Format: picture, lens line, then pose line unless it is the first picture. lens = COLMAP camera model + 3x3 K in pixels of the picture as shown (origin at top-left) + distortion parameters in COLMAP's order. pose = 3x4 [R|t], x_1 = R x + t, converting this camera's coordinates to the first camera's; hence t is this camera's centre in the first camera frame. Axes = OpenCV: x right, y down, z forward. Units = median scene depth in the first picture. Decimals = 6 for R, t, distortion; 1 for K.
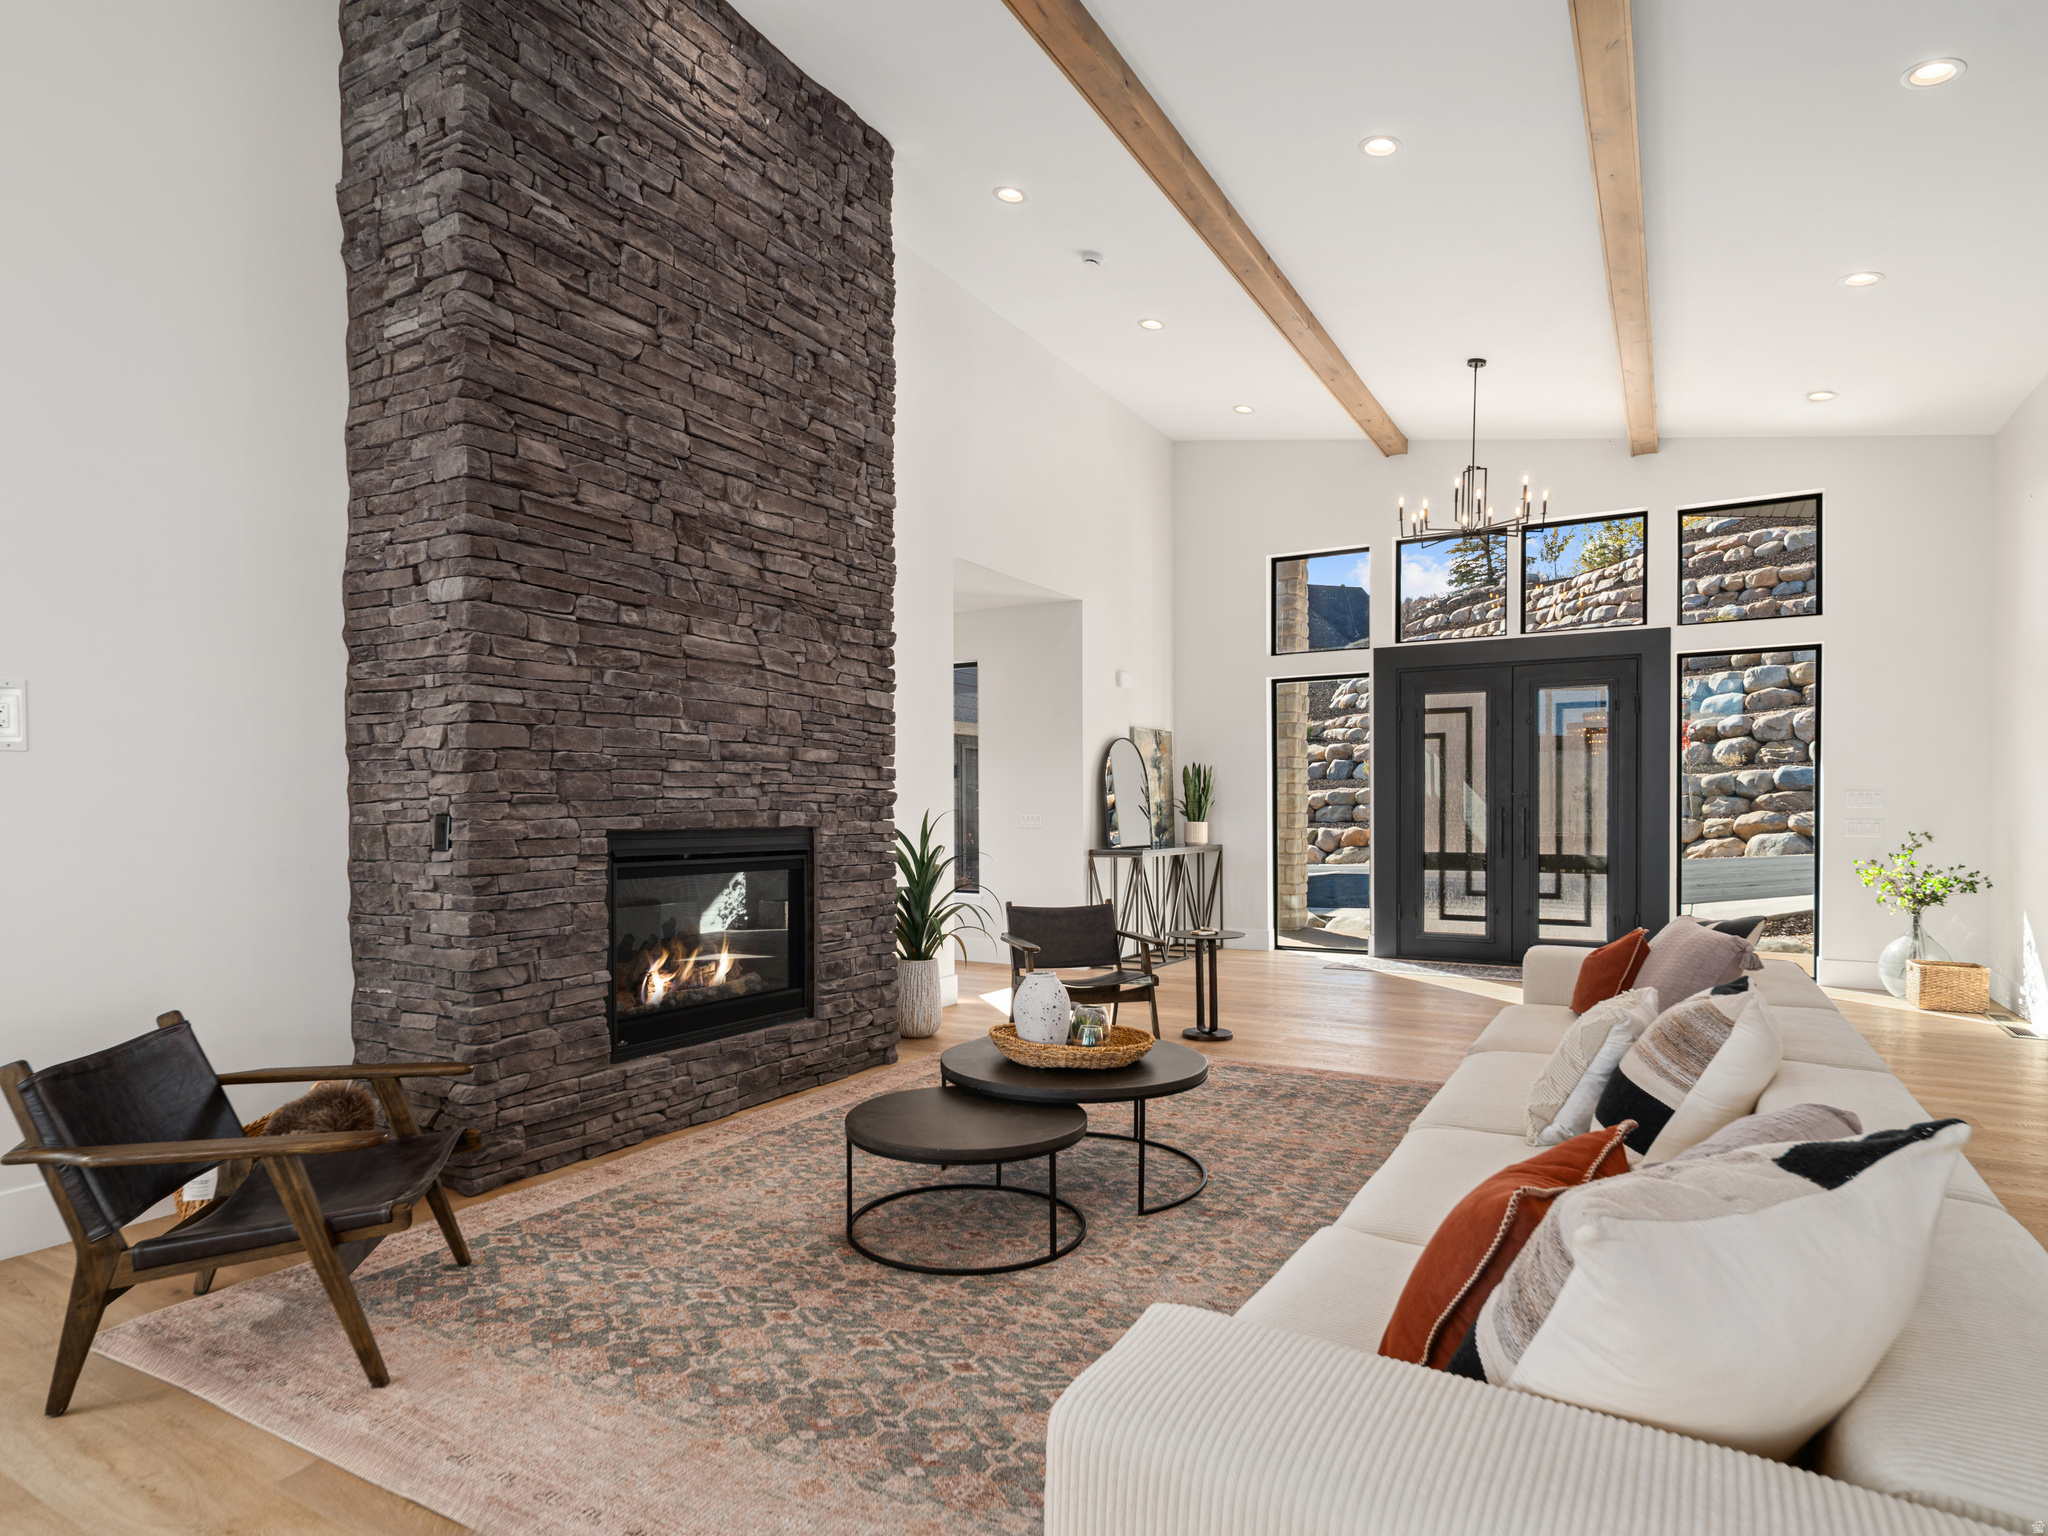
lens RADIAL K [[1128.6, 0, 1021.4], [0, 1128.6, 824.3], [0, 0, 1]] dist [0.004294, 0.000385]
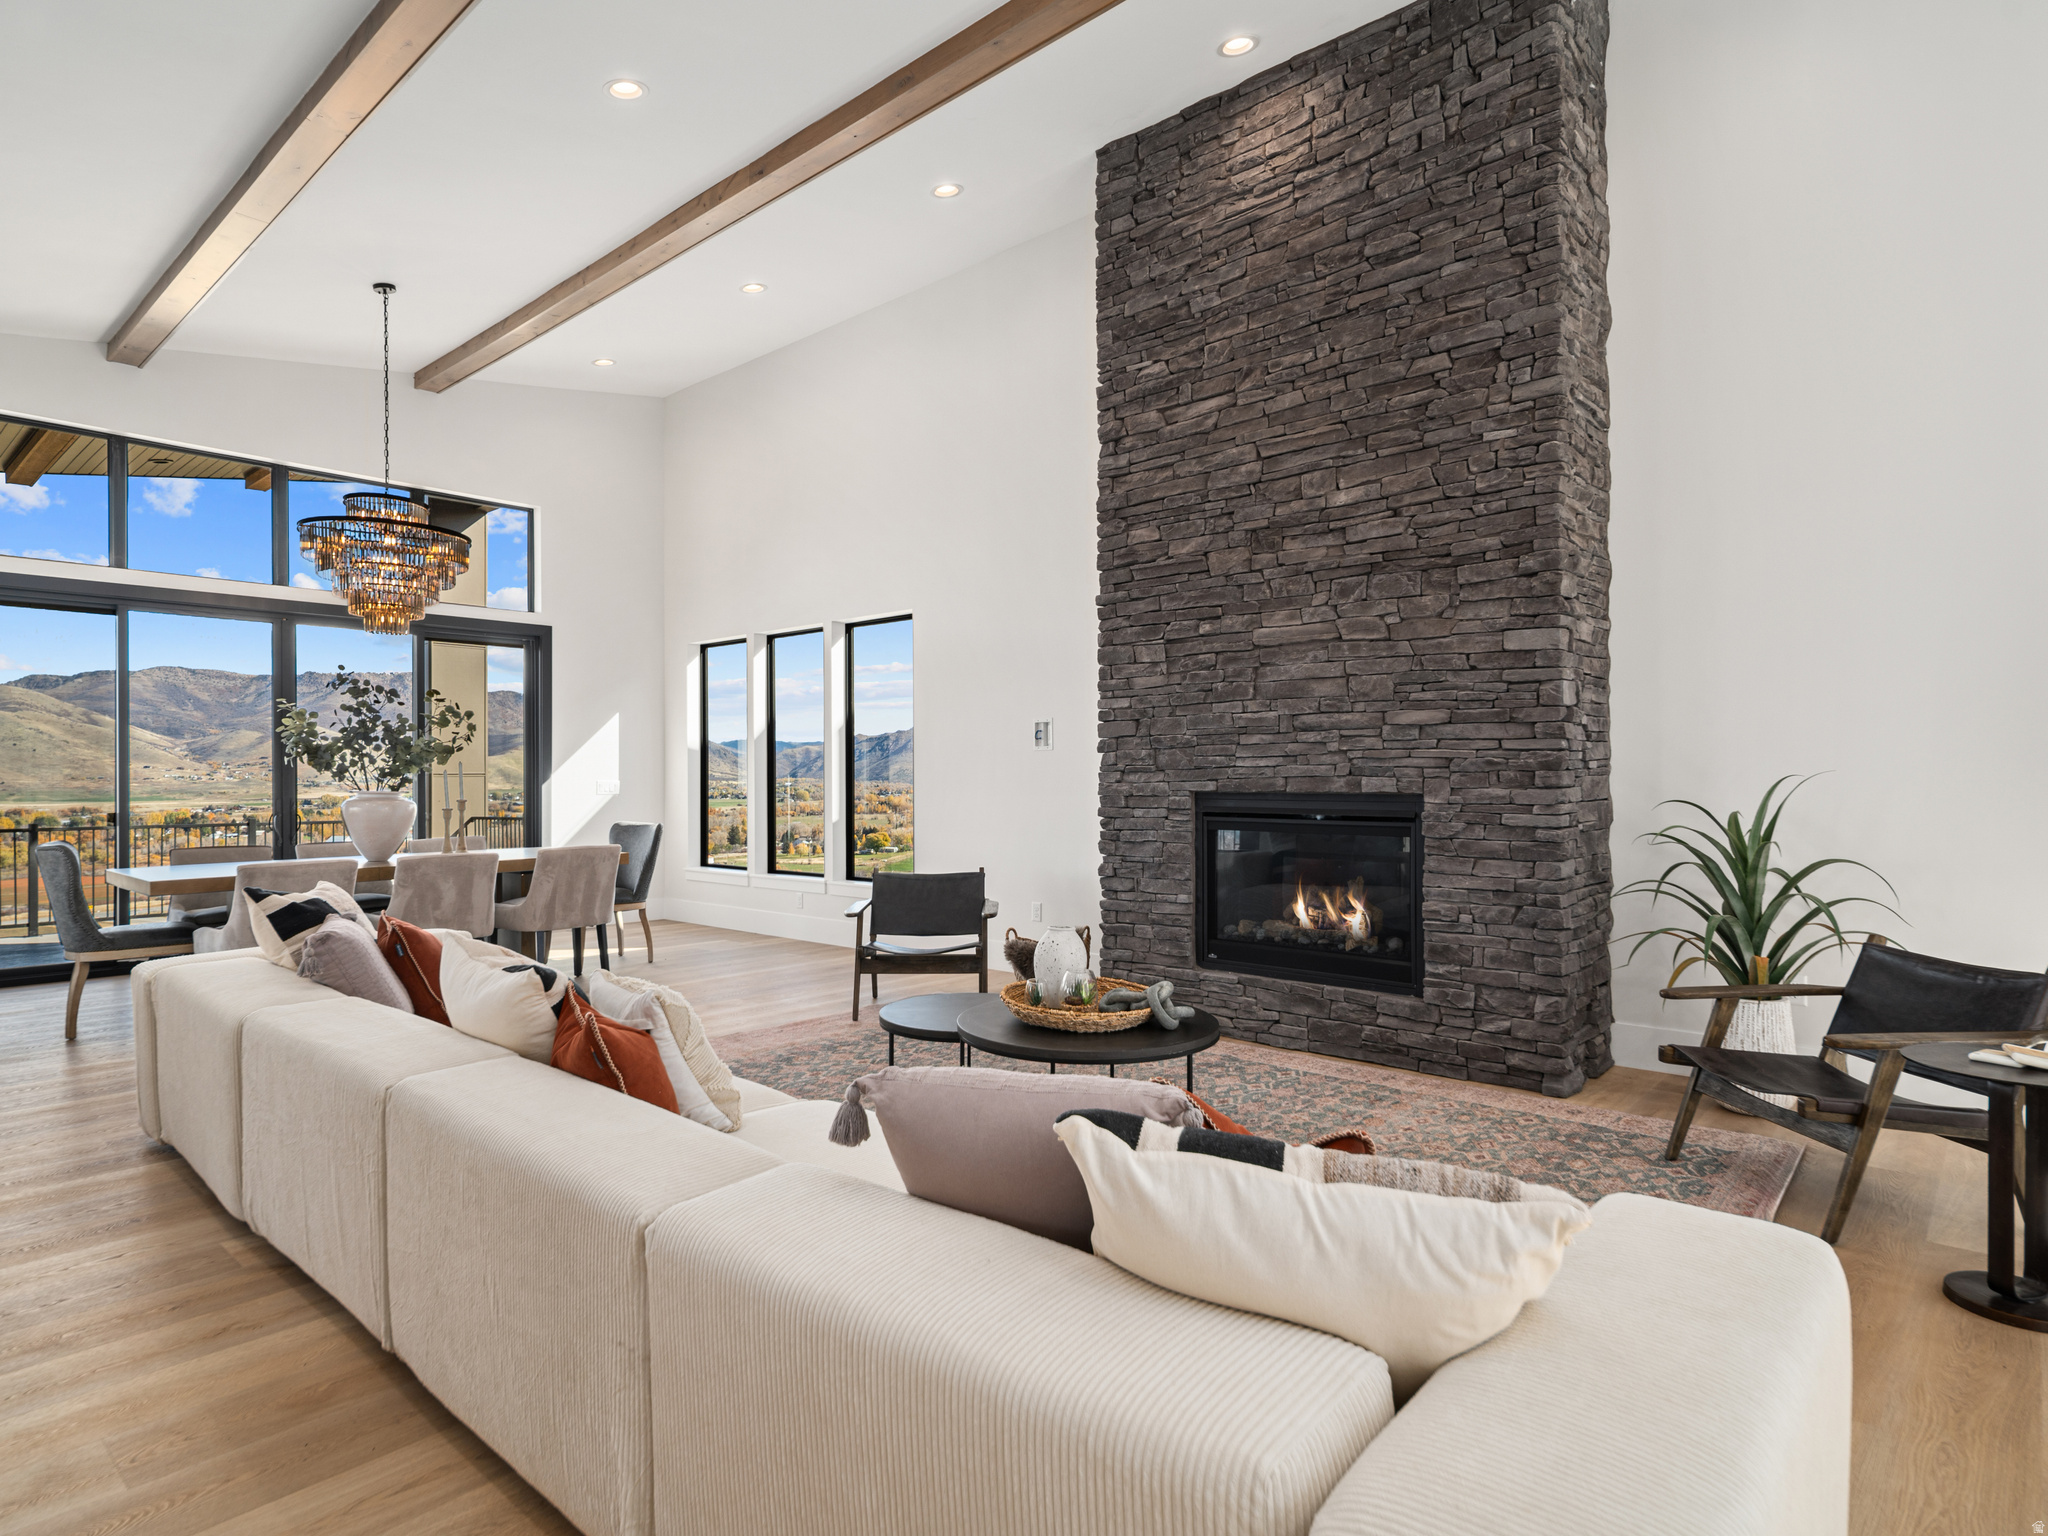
lens RADIAL K [[1128.6, 0, 1022.7], [0, 1128.6, 776.8], [0, 0, 1]] dist [0.004294, 0.000385]
pose [[-0.204823, 0.001918, -0.978797, 0.865538], [-0.008366, 0.999958, 0.003710, -0.013455], [0.978763, 0.008948, -0.204799, 0.941636]]
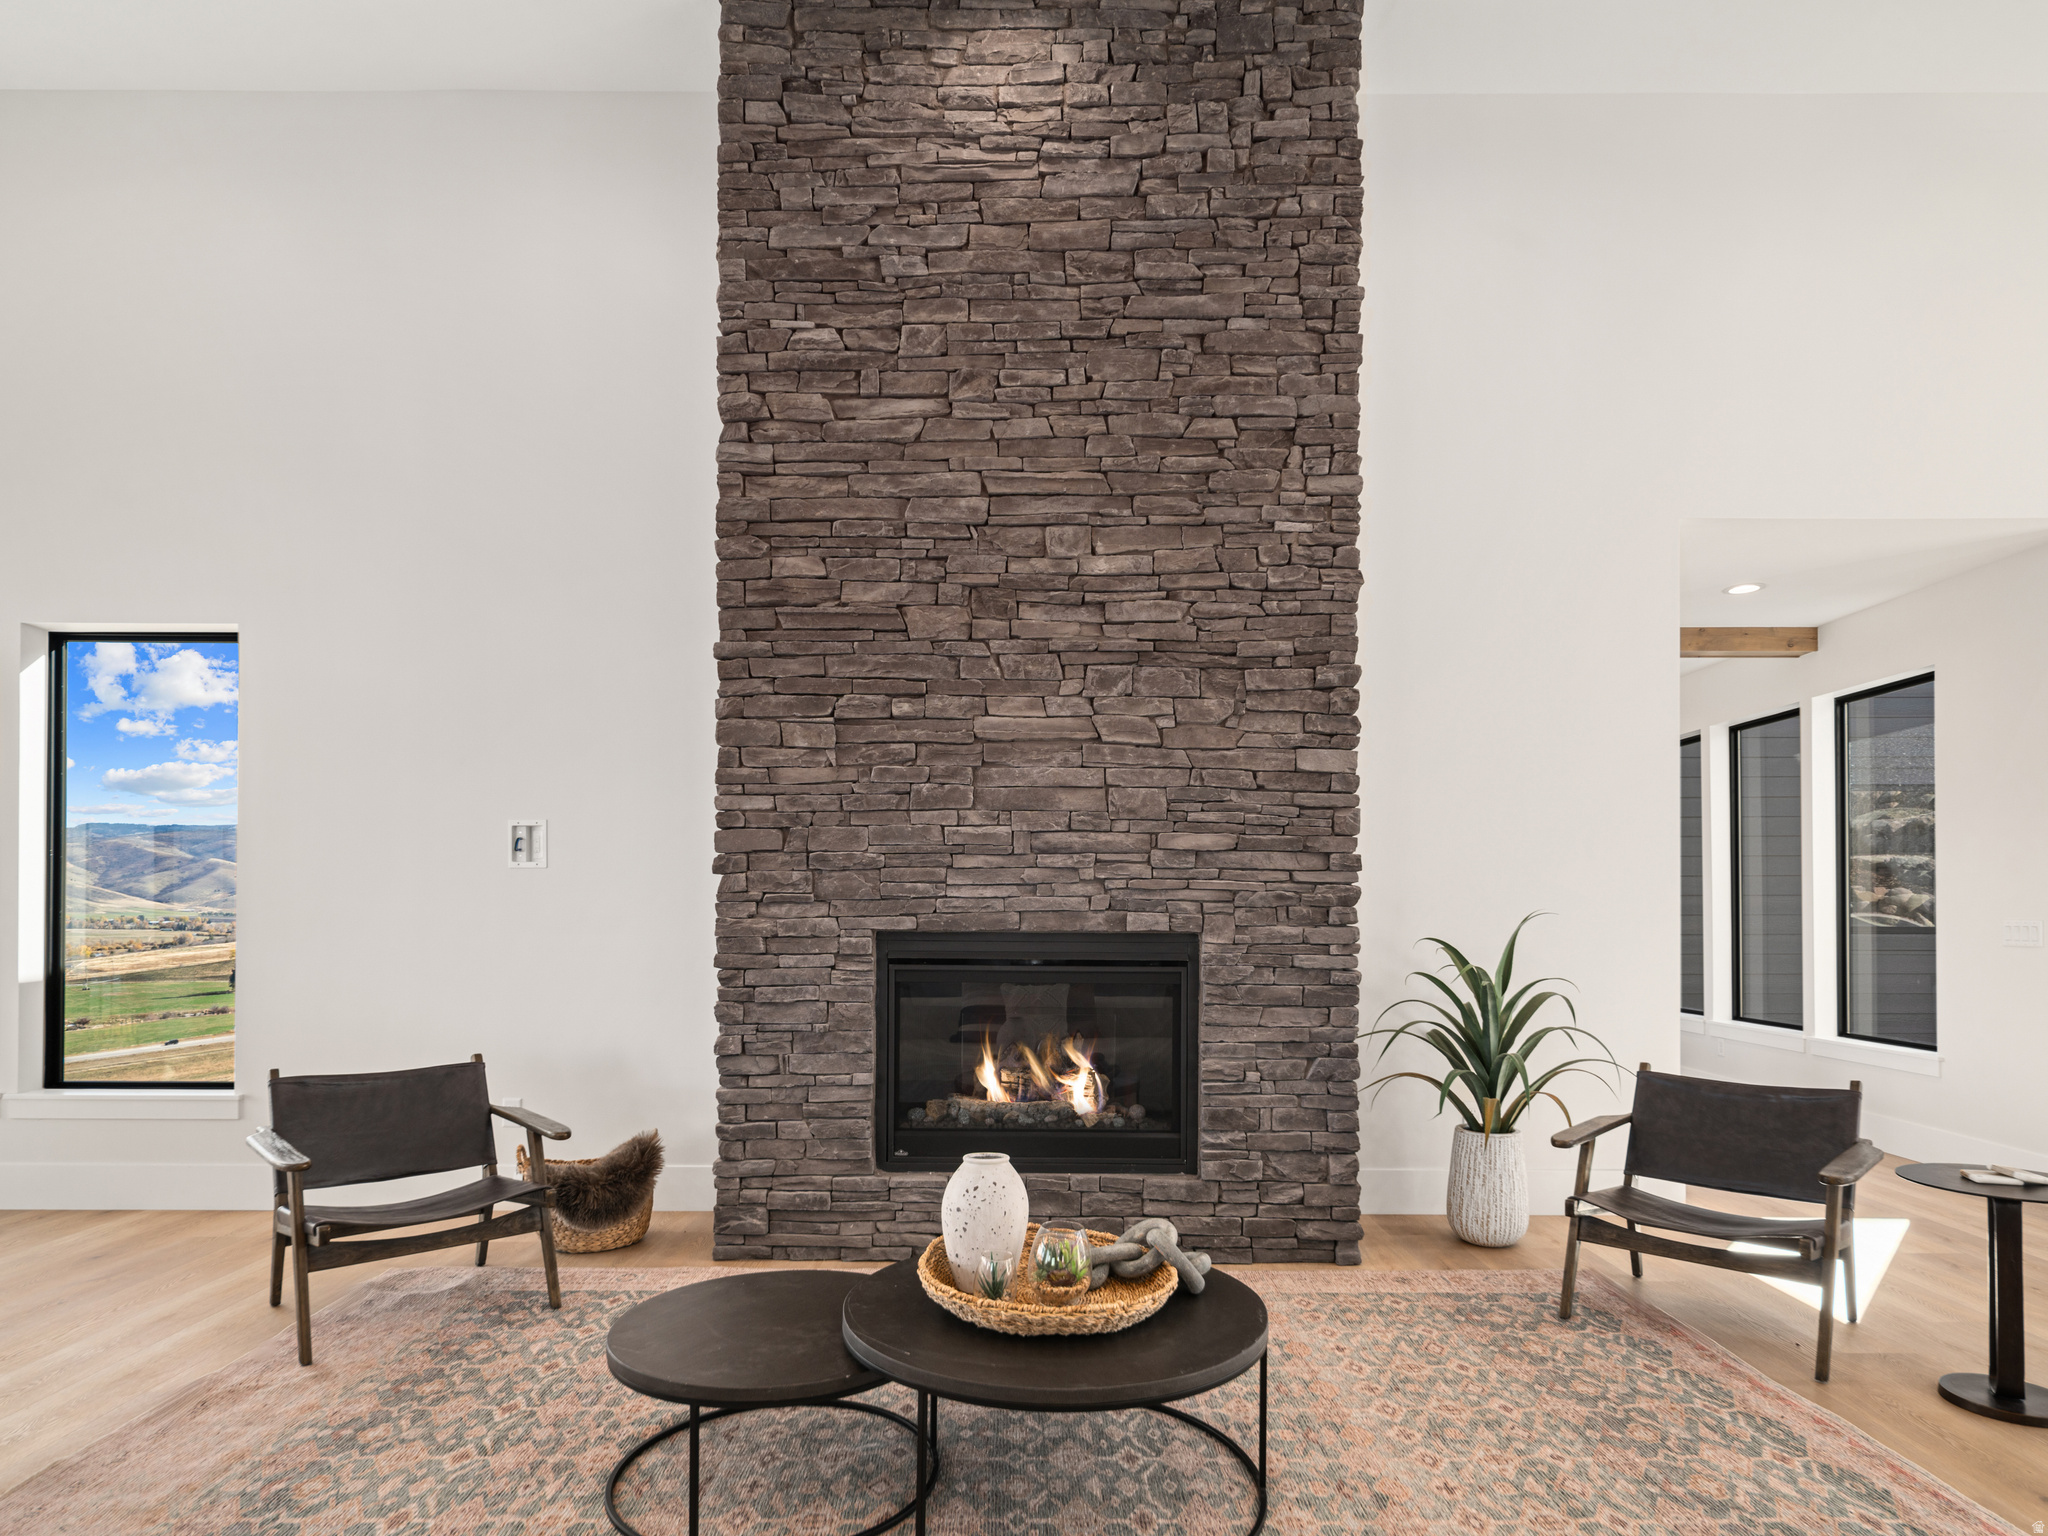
lens RADIAL K [[1148.0, 0, 1036.0], [0, 1148.0, 902.8], [0, 0, 1]] dist [0.000677, 0.006186]
pose [[0.502270, -0.000868, -0.864710, 0.491612], [-0.015390, 0.999832, -0.009943, -0.009412], [0.864574, 0.018302, 0.502173, 0.542160]]
